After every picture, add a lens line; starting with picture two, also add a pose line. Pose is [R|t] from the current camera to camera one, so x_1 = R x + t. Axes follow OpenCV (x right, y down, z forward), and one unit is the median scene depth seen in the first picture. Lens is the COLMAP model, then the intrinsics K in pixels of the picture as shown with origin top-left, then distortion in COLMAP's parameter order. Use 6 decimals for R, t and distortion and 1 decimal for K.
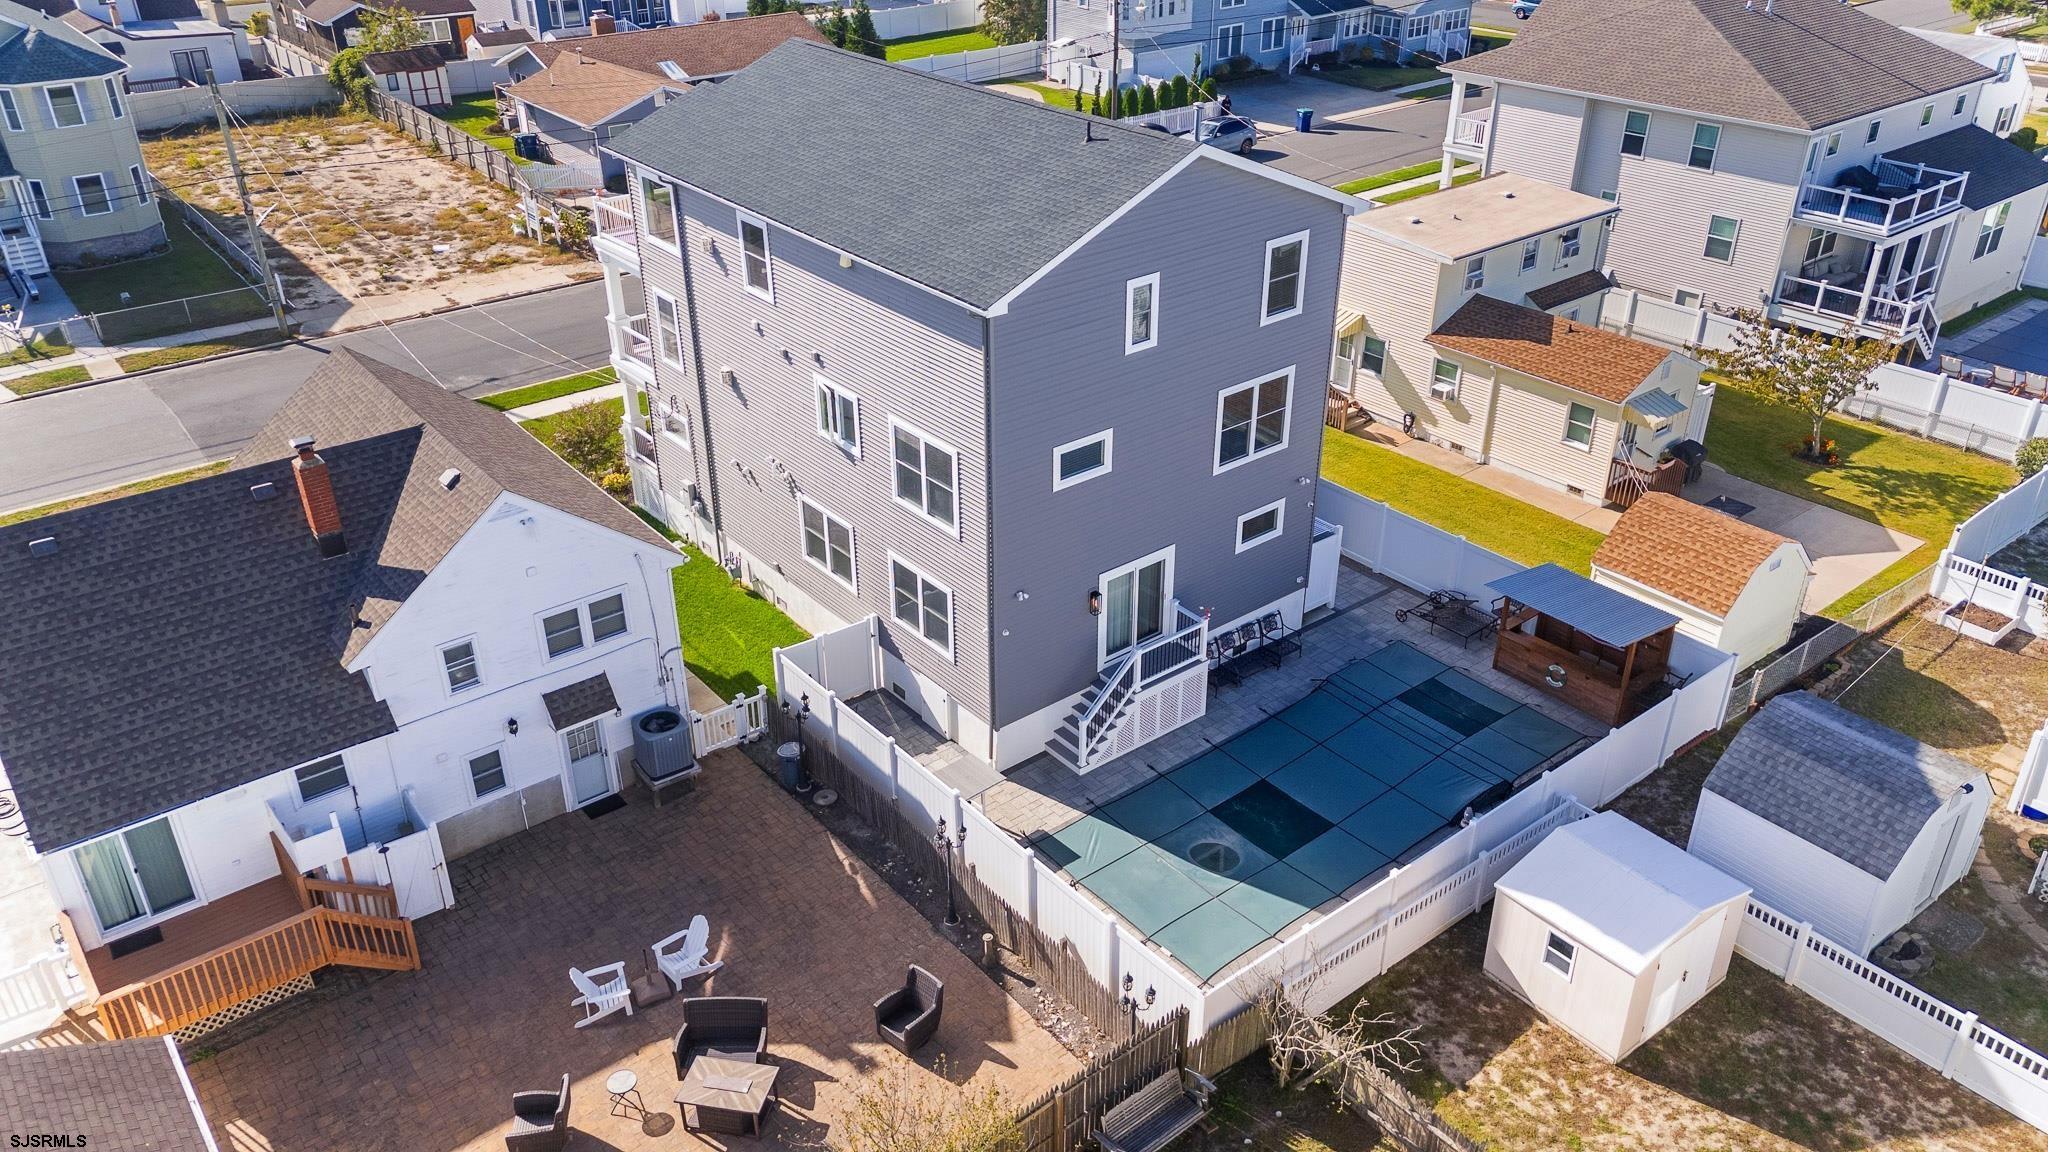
lens RADIAL K [[1481.7, 0, 1024.0], [0, 1481.7, 576.0], [0, 0, 1]] dist [0.054466, -0.006314]
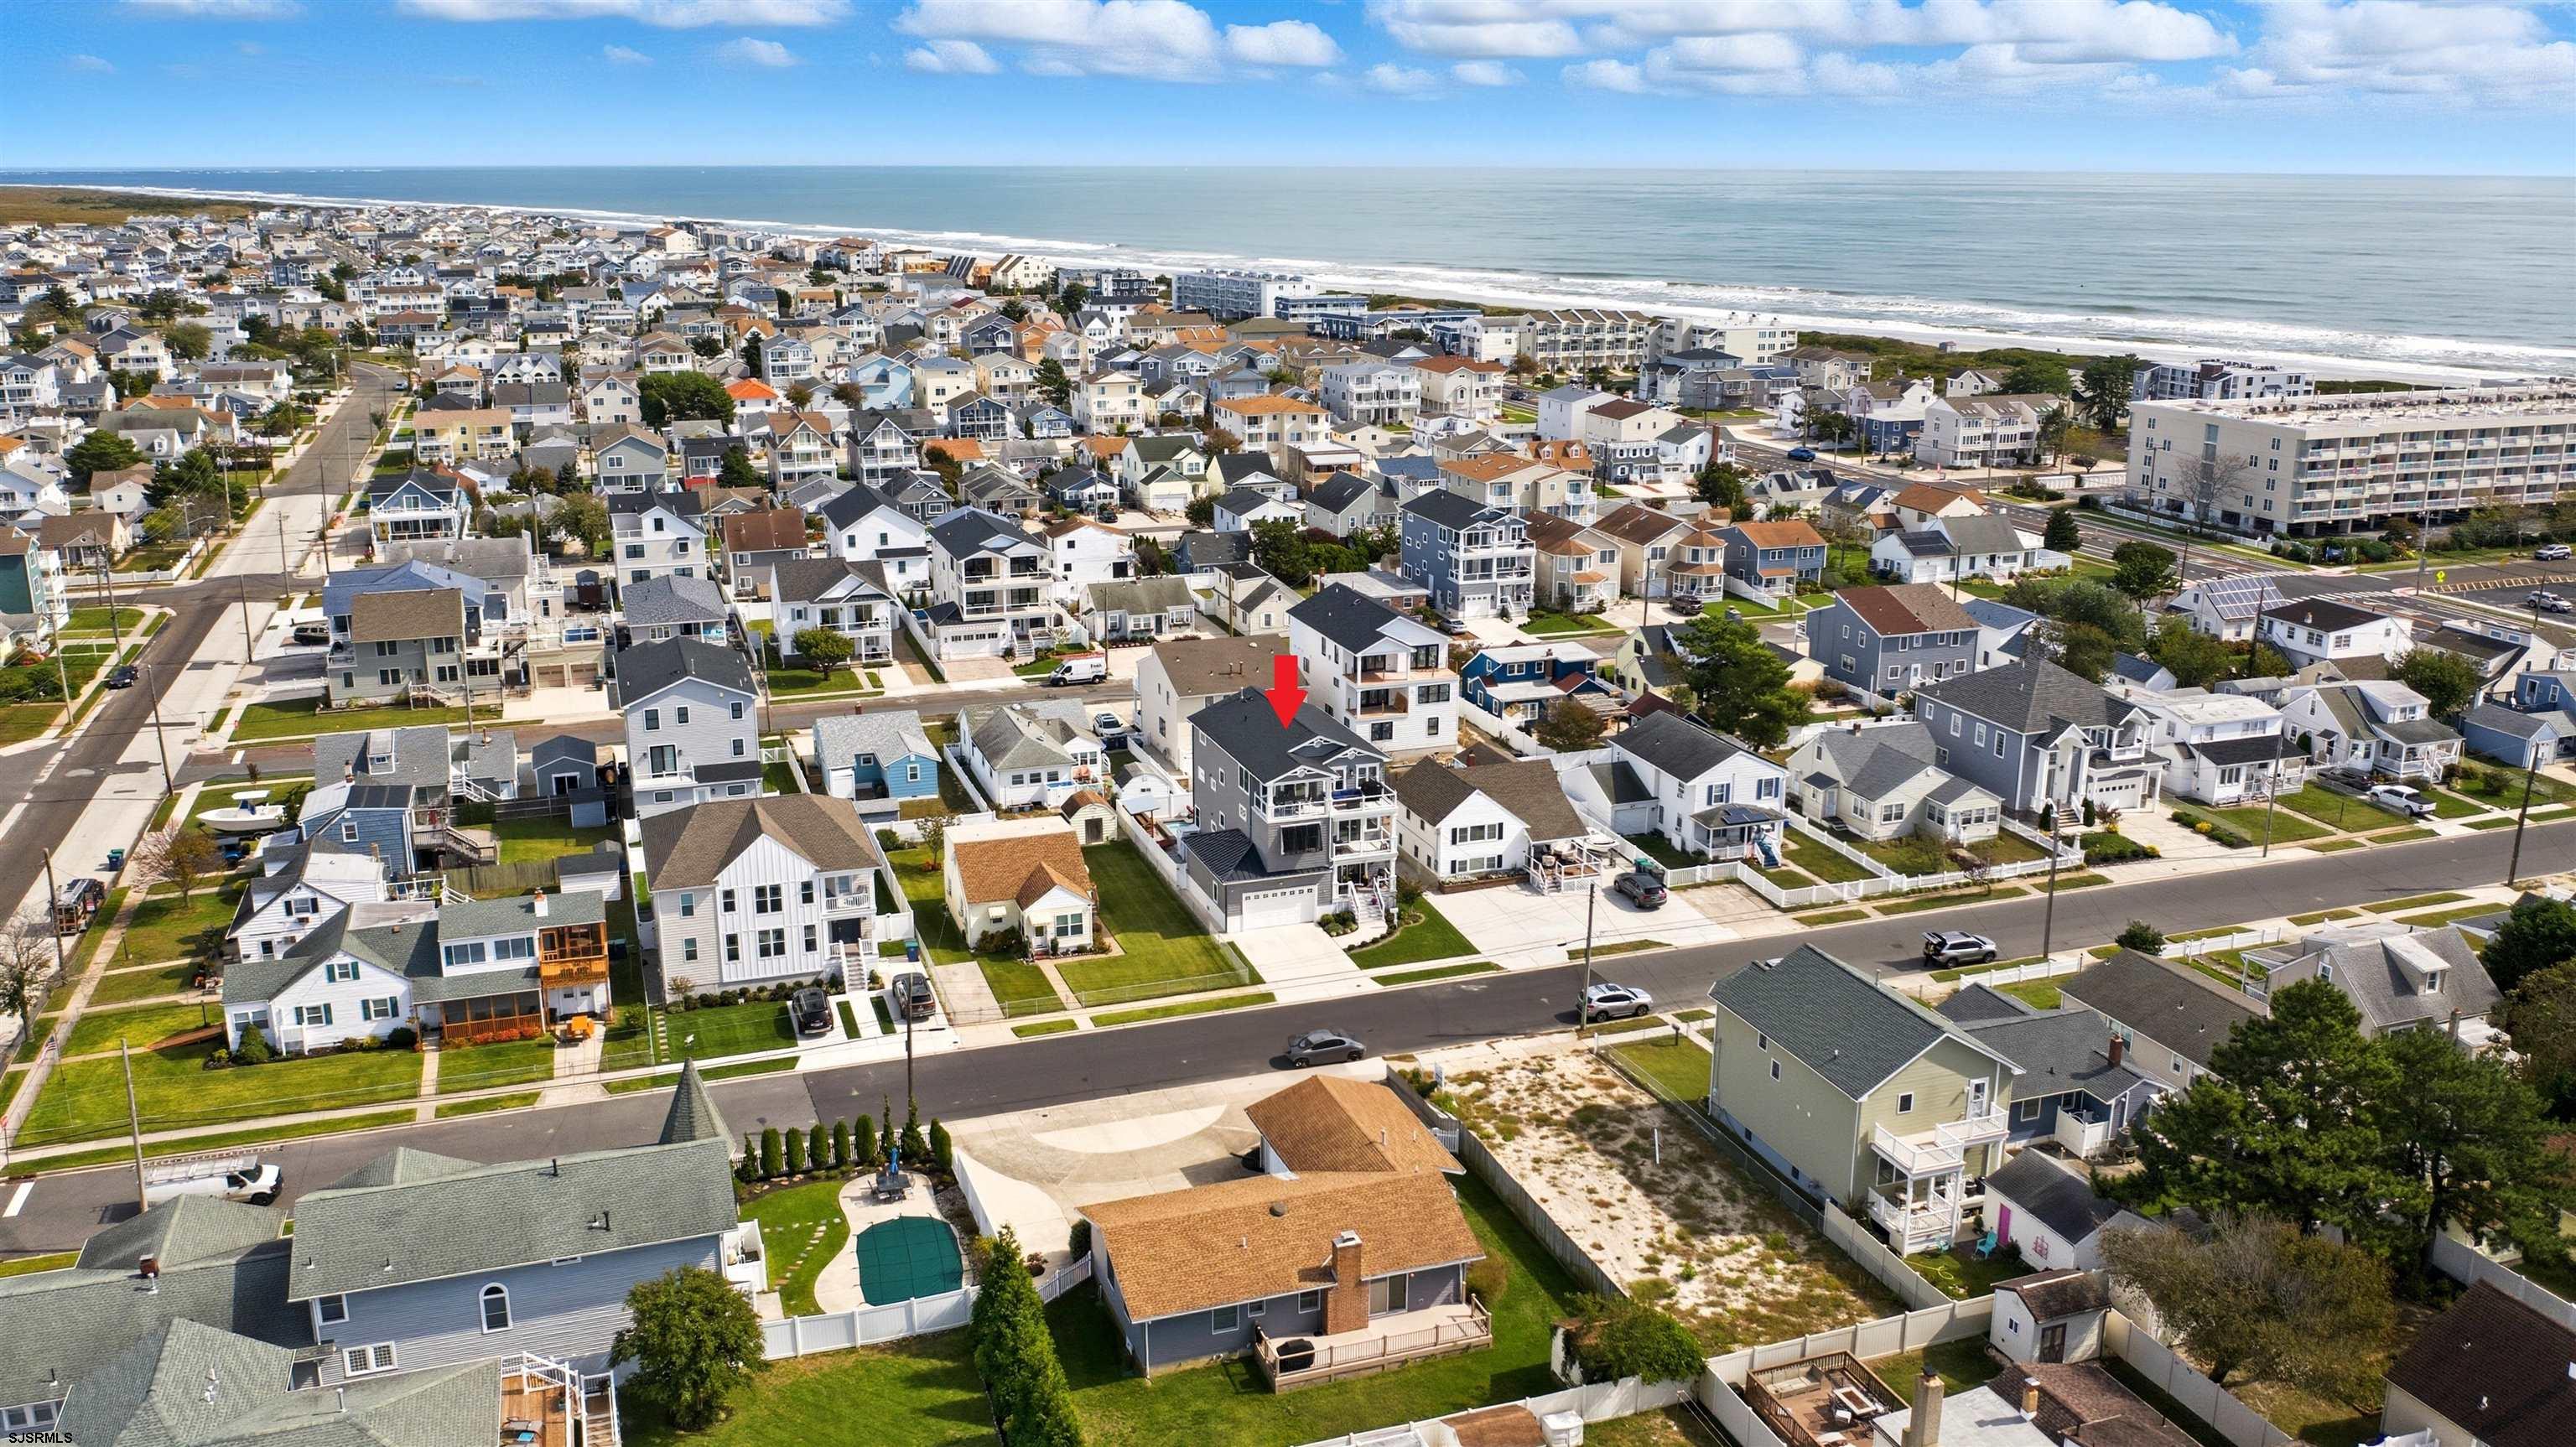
lens RADIAL K [[2053.6, 0, 1279.9], [0, 2053.6, 627.1], [0, 0, 1]] dist [-0.016839, -0.012800]
pose [[-0.941591, -0.071970, 0.328978, -1.553190], [0.167908, 0.746471, 0.643885, -3.486918], [-0.291914, 0.661514, -0.690786, 4.130979]]
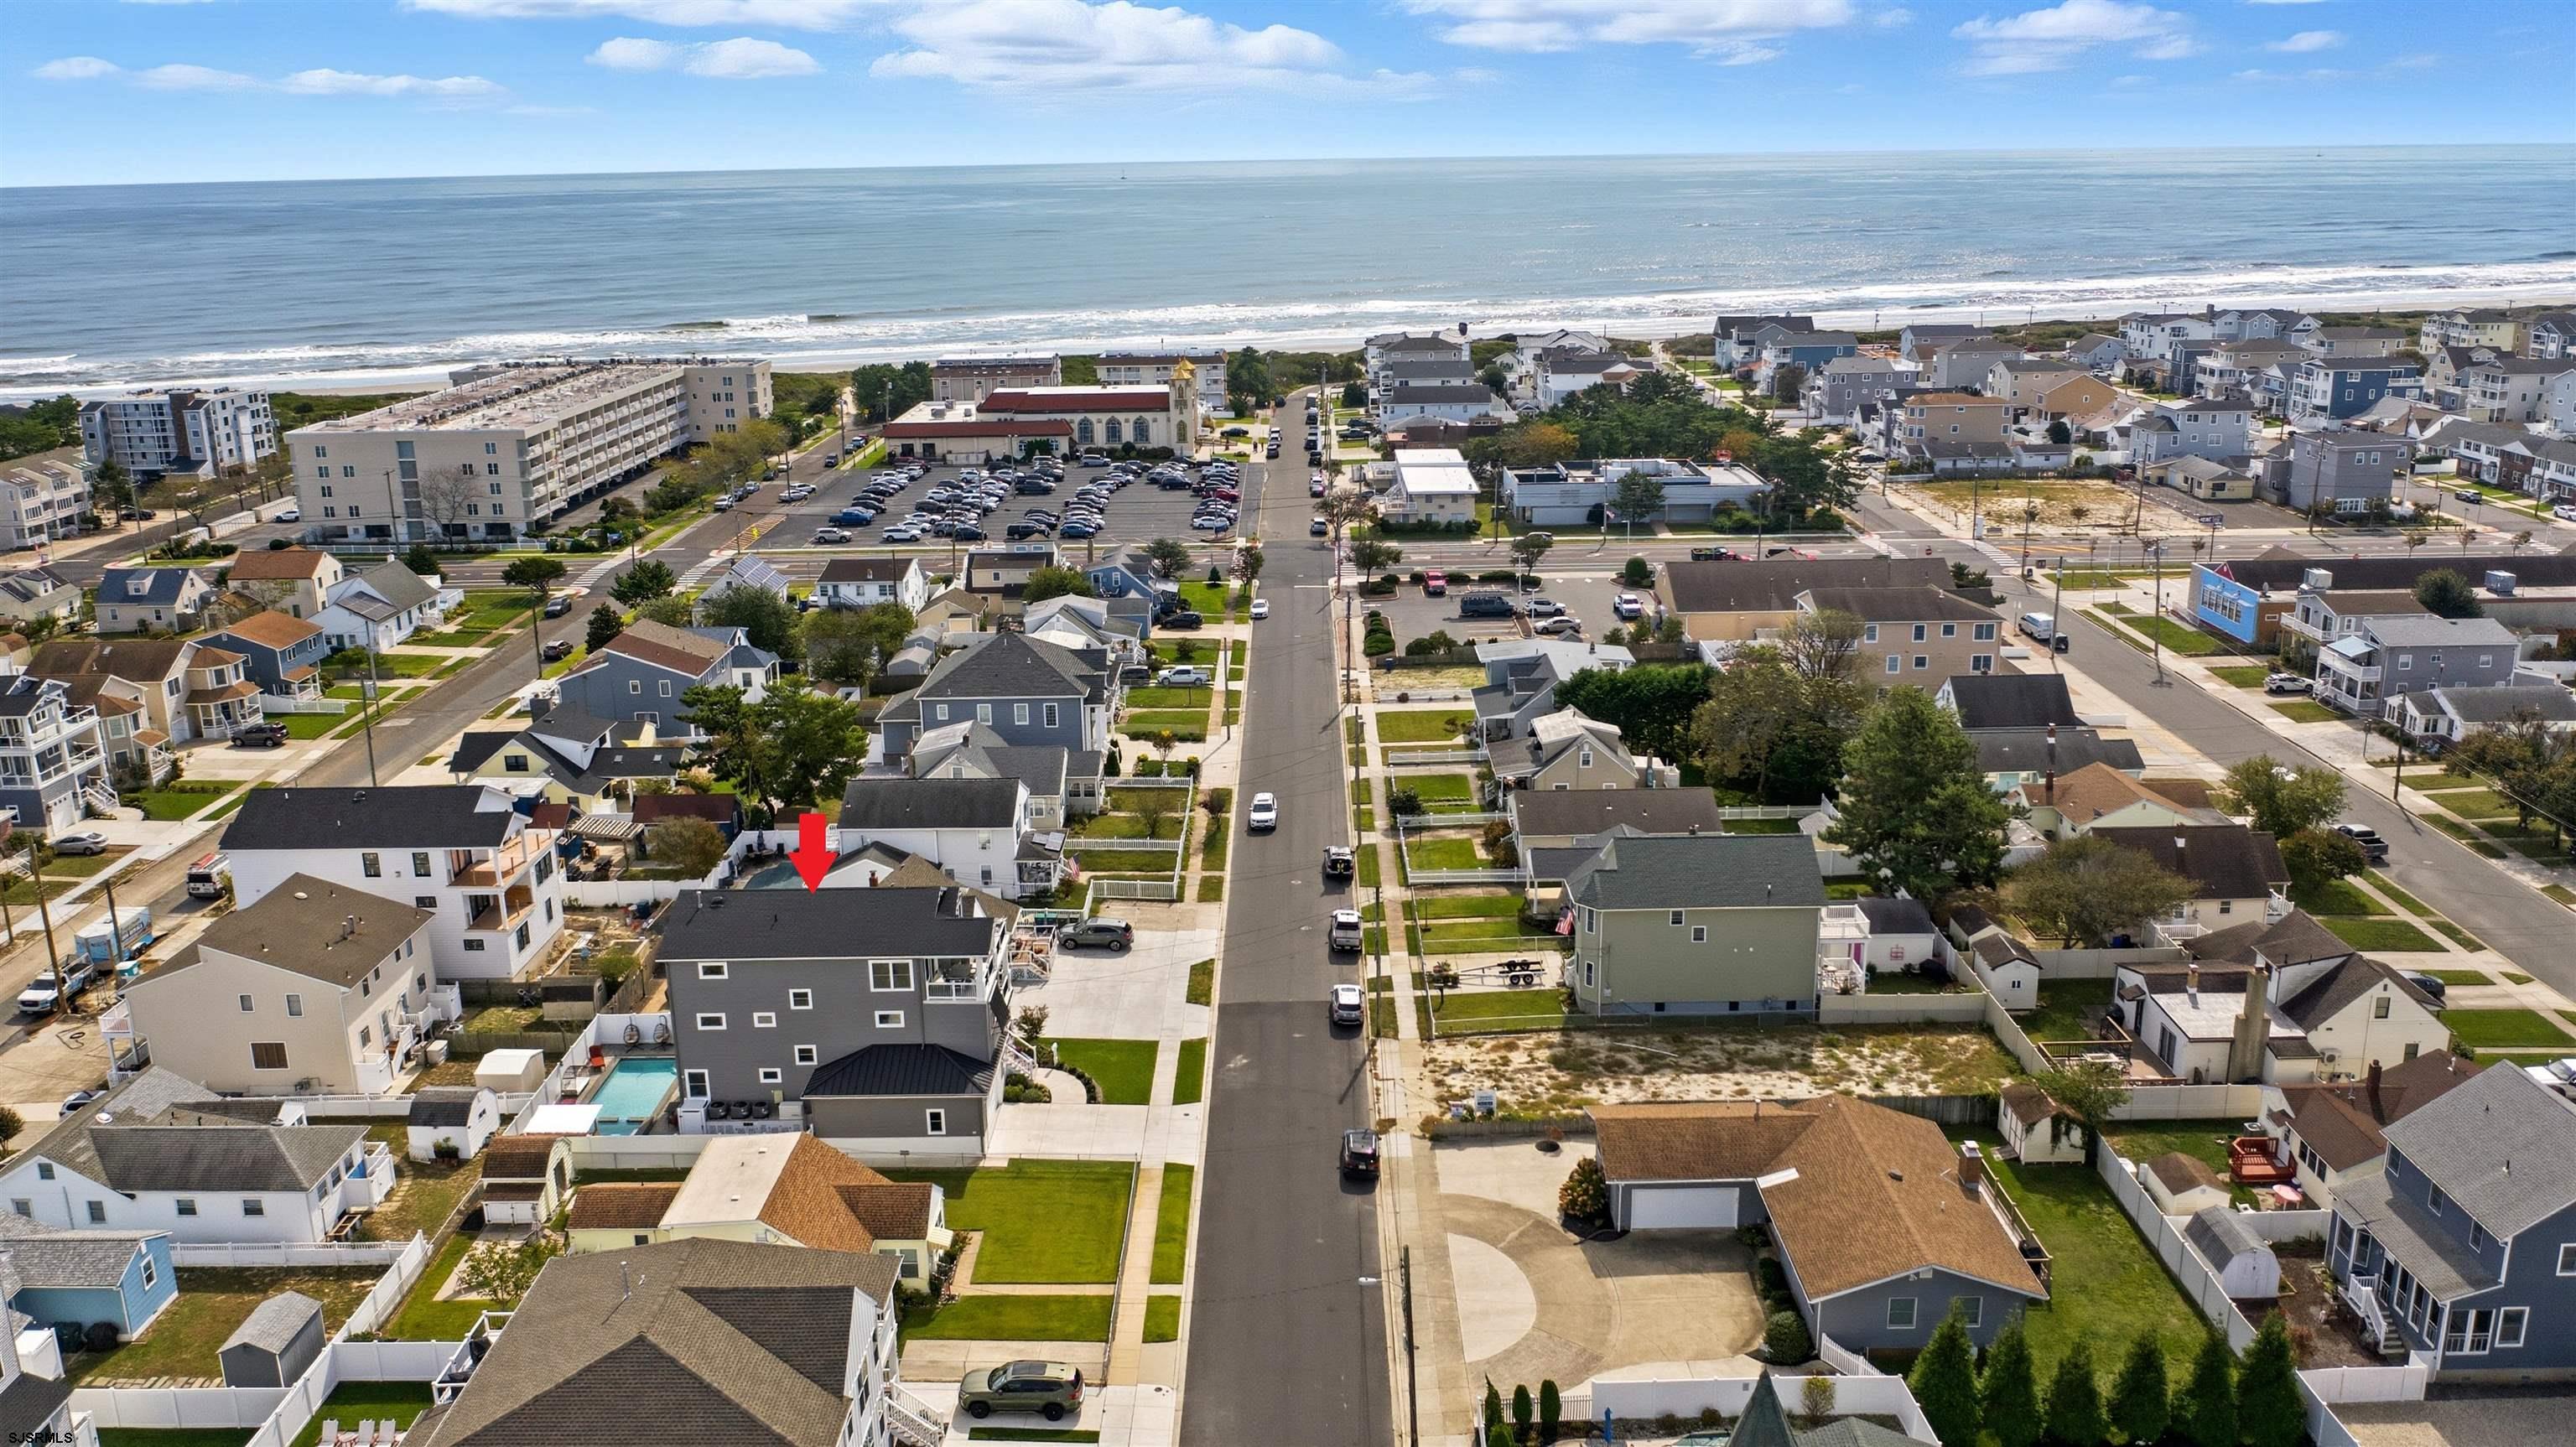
lens RADIAL K [[2053.6, 0, 1279.9], [0, 2053.6, 627.1], [0, 0, 1]] dist [-0.016839, -0.012800]
pose [[-0.632683, 0.191223, -0.750430, 2.038343], [-0.362715, 0.782998, 0.505324, -2.791934], [0.684215, 0.591902, -0.426030, 2.833131]]
